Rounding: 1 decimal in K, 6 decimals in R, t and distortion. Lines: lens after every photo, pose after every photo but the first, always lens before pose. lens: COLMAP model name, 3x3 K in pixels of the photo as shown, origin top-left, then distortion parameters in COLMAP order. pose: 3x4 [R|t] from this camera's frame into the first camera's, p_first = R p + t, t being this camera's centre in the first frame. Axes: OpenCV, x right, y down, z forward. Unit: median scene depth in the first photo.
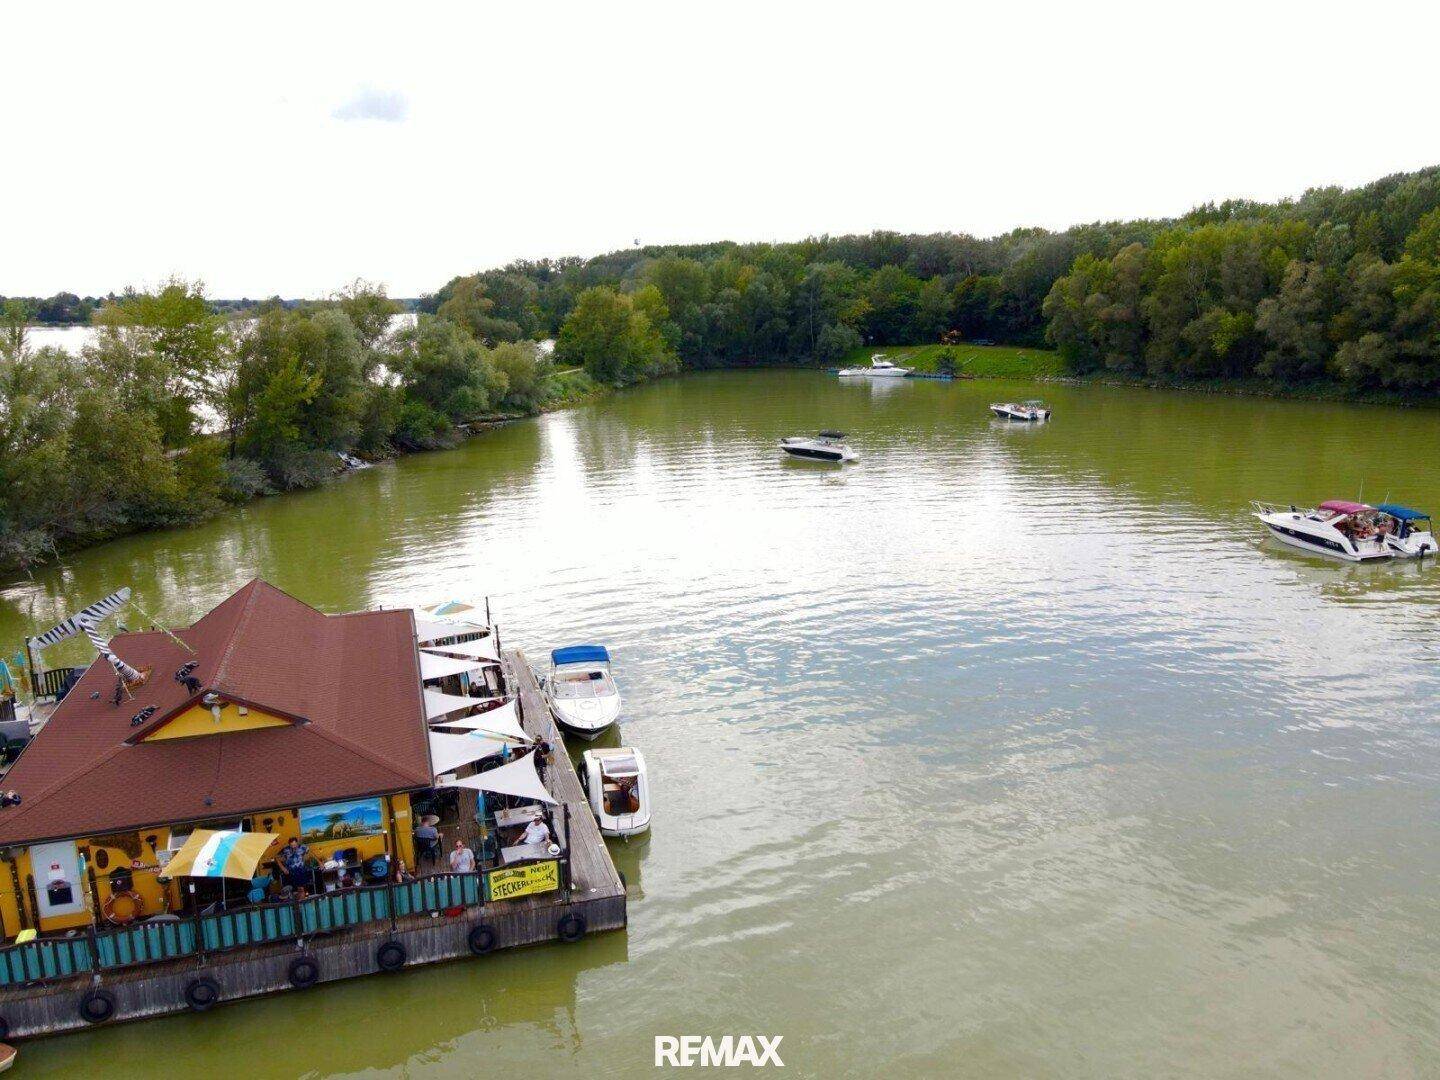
lens RADIAL K [[1049.9, 0, 720.0], [0, 1049.9, 540.0], [0, 0, 1]] dist [0.019352, -0.000124]
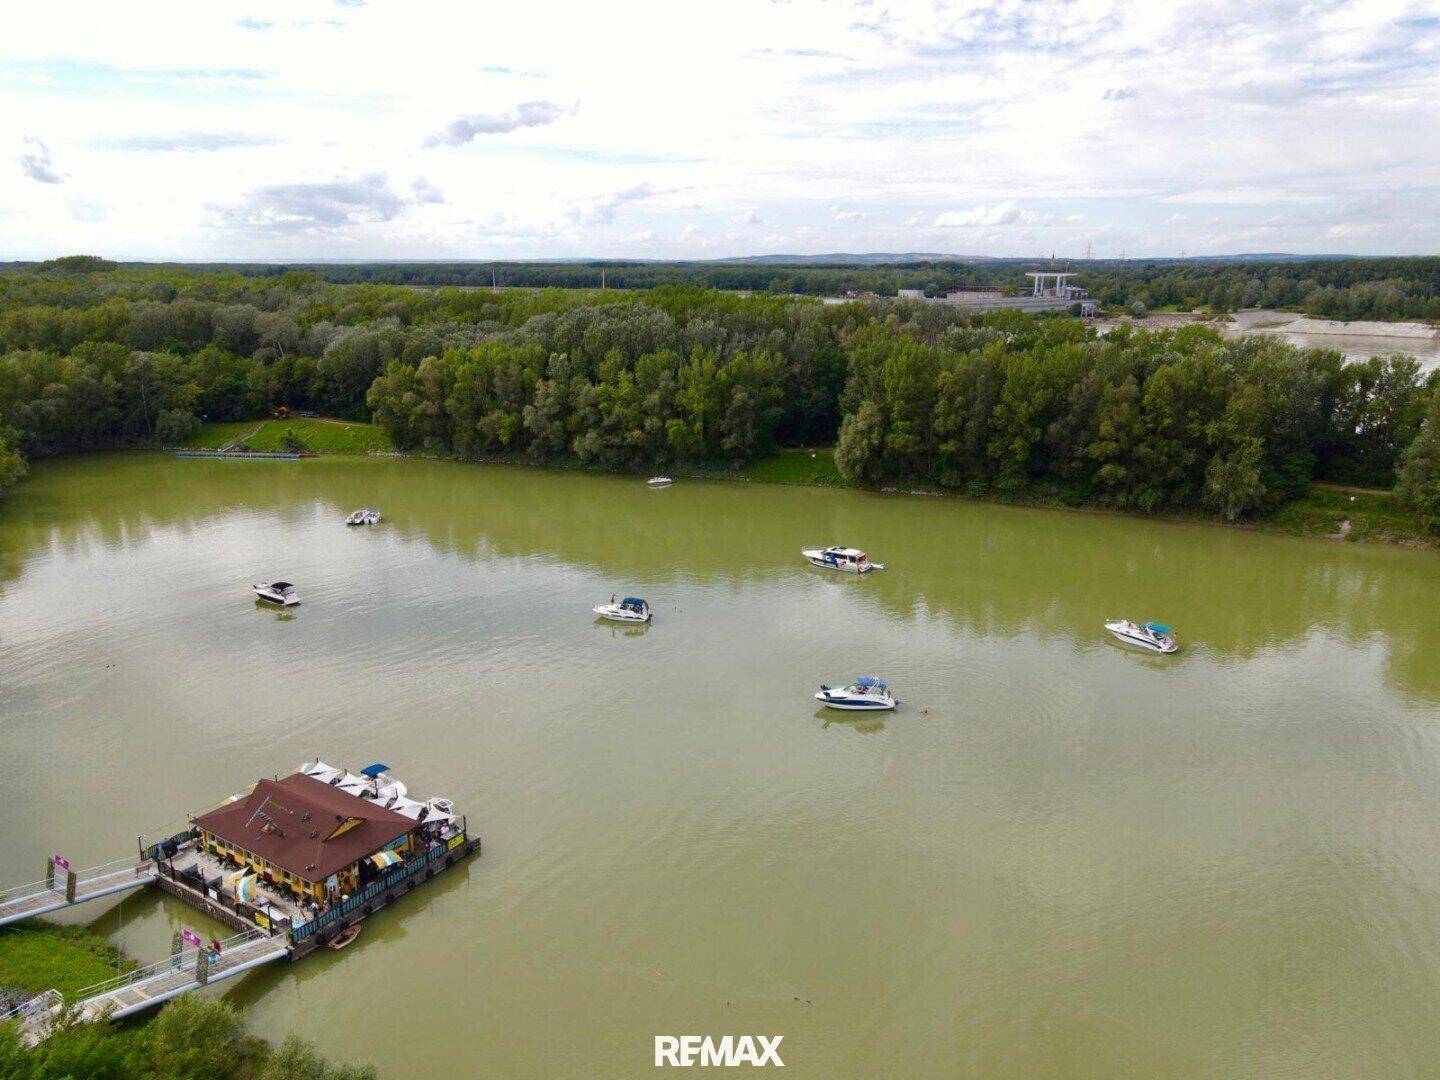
lens RADIAL K [[1050.6, 0, 720.0], [0, 1050.6, 540.0], [0, 0, 1]] dist [-0.008257, 0.041410]
pose [[0.769801, -0.154672, 0.619260, -0.224687], [0.132249, 0.987792, 0.082322, -0.121478], [-0.624433, 0.018525, 0.780859, -0.332024]]
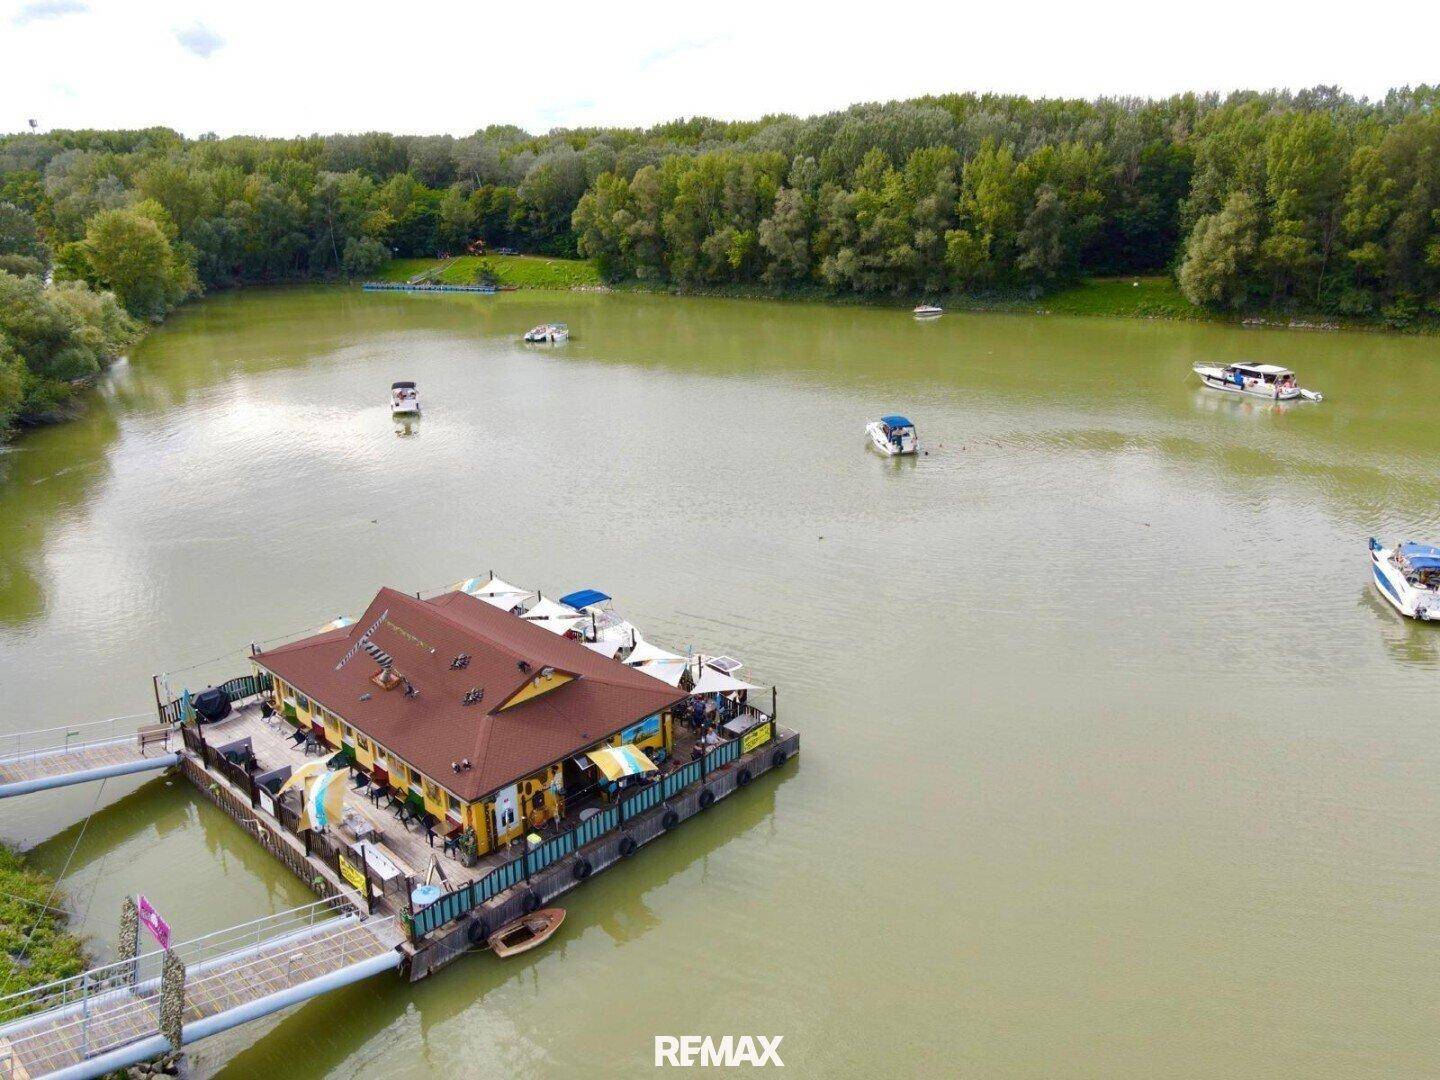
lens RADIAL K [[1050.6, 0, 720.0], [0, 1050.6, 540.0], [0, 0, 1]] dist [-0.008257, 0.041410]
pose [[0.871104, -0.159048, 0.464631, -0.143213], [0.109134, 0.985141, 0.132615, -0.029719], [-0.478819, -0.064814, 0.875518, -0.055725]]
